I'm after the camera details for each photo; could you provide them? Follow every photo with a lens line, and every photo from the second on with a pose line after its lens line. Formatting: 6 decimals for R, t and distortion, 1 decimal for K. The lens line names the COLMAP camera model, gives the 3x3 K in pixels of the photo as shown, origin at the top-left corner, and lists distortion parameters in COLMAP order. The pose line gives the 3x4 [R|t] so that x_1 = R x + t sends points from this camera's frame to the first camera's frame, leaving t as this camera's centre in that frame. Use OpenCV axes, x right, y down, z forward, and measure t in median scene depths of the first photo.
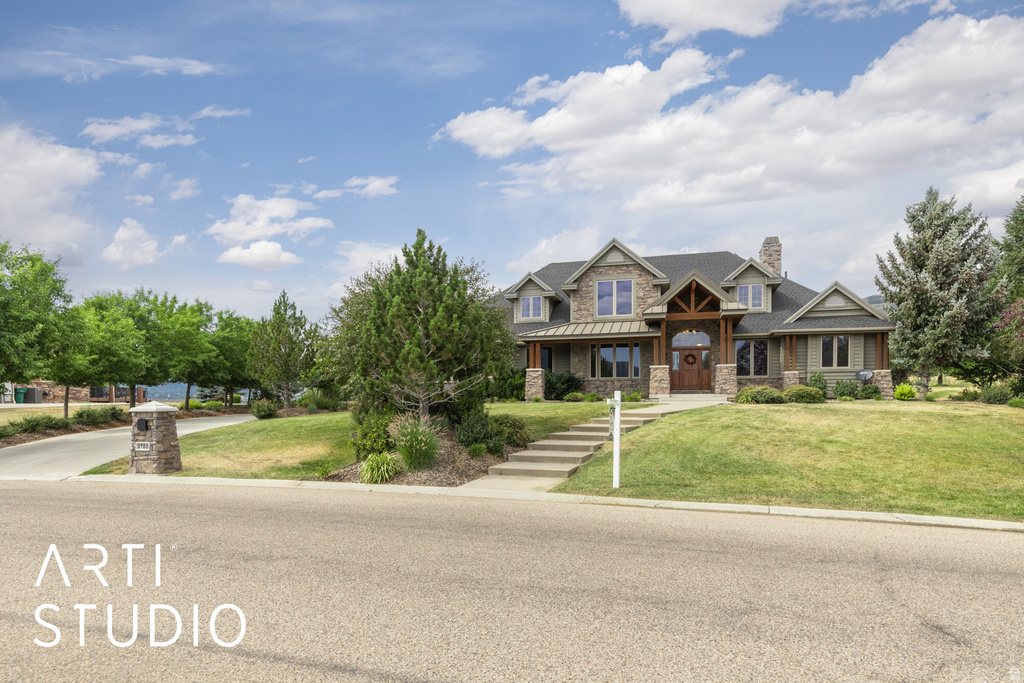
lens RADIAL K [[591.7, 0, 503.6], [0, 591.7, 415.7], [0, 0, 1]] dist [0.008163, 0.001264]
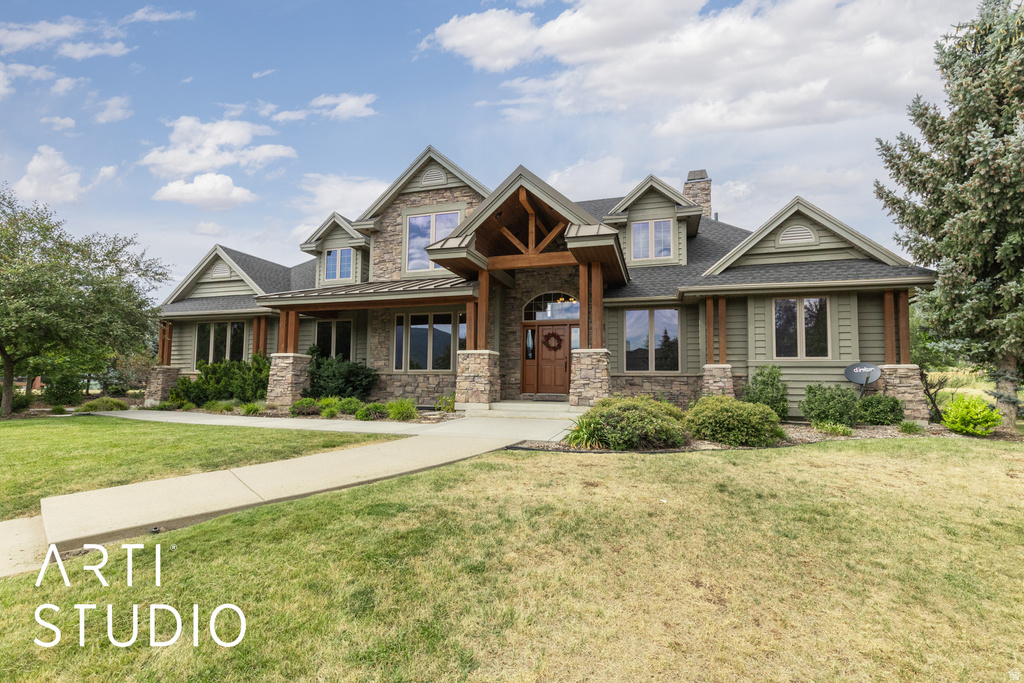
lens RADIAL K [[469.2, 0, 509.1], [0, 469.2, 354.0], [0, 0, 1]] dist [0.014352, -0.003010]
pose [[0.999528, 0.013459, -0.027620, 0.310797], [-0.015853, 0.995960, -0.088391, -0.043854], [0.026319, 0.088787, 0.995703, 0.576171]]
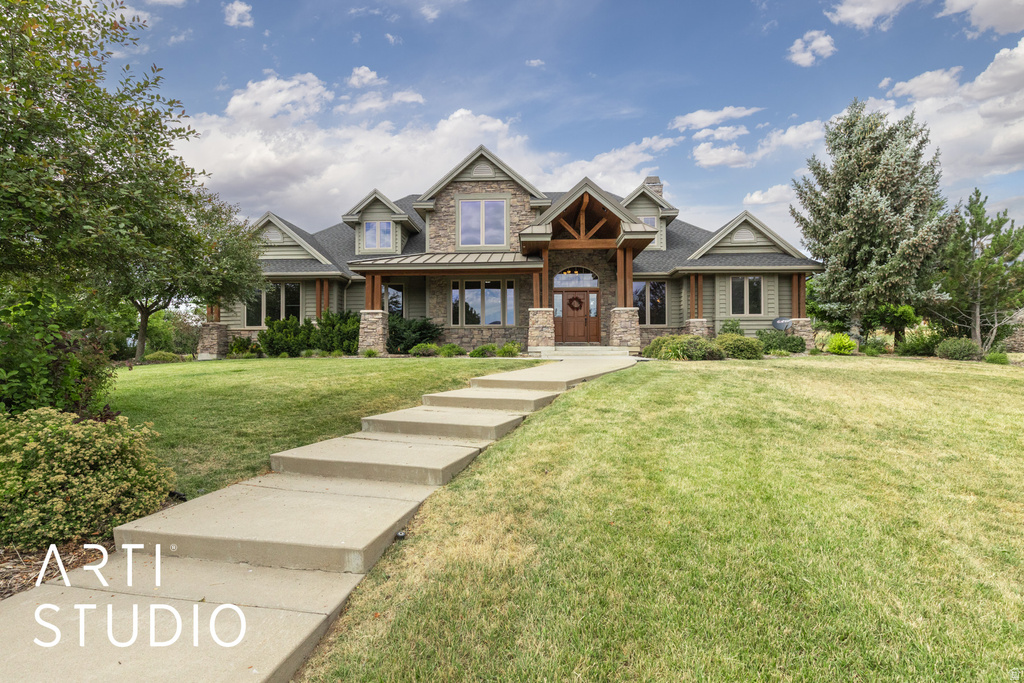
lens RADIAL K [[469.2, 0, 509.1], [0, 469.2, 345.3], [0, 0, 1]] dist [0.014352, -0.003010]
pose [[0.974171, 0.005630, 0.225742, 0.091594], [0.004434, 0.999019, -0.044053, -0.011969], [-0.225769, 0.043916, 0.973191, 0.438965]]
